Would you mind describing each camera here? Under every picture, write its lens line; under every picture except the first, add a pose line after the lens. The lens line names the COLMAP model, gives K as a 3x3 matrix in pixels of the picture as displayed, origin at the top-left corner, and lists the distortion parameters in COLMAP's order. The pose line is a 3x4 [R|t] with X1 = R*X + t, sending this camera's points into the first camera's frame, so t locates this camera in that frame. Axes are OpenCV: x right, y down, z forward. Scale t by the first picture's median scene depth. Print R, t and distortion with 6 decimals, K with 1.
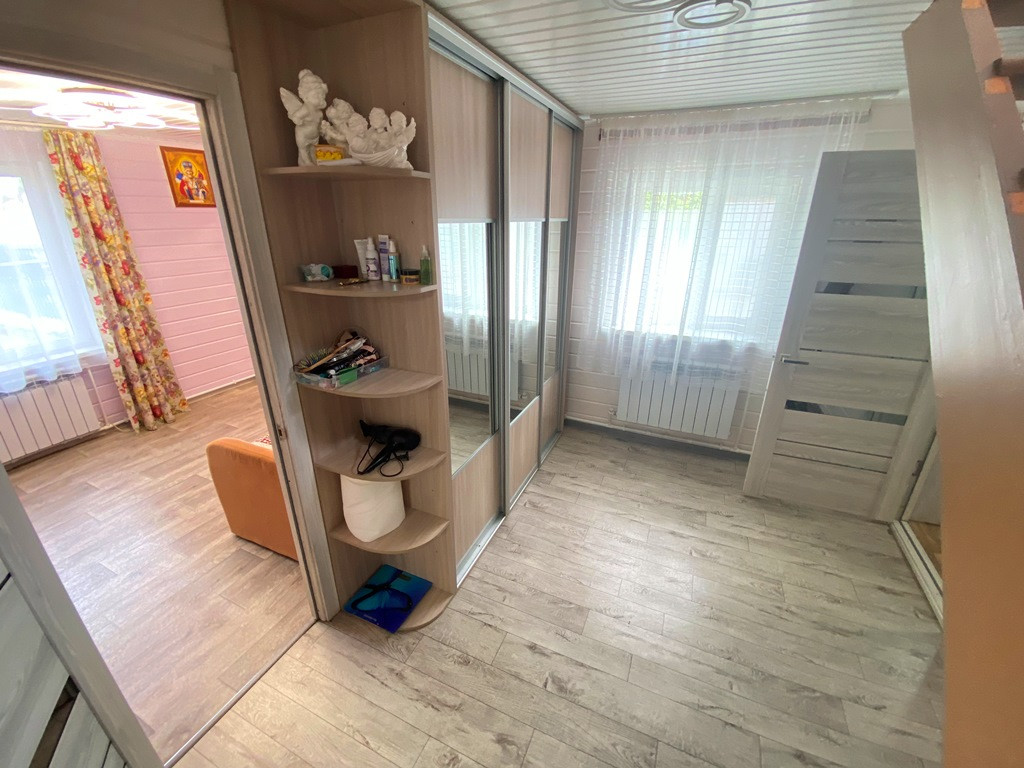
lens RADIAL K [[409.3, 0, 520.0], [0, 409.3, 382.7], [0, 0, 1]] dist [-0.028262, -0.003408]
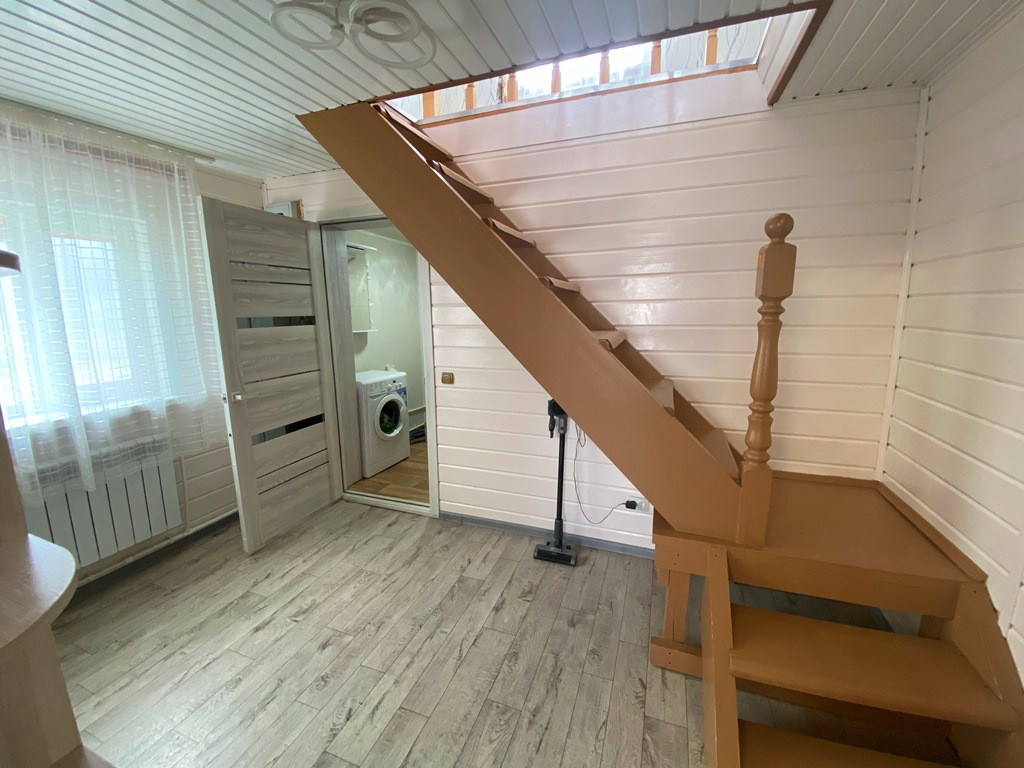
lens RADIAL K [[408.1, 0, 504.8], [0, 408.1, 377.9], [0, 0, 1]] dist [0.003144, -0.011684]
pose [[-0.051698, -0.170352, 0.984026, -0.354227], [0.369963, 0.911969, 0.177315, -0.038605], [-0.927607, 0.373220, 0.015877, 0.371079]]
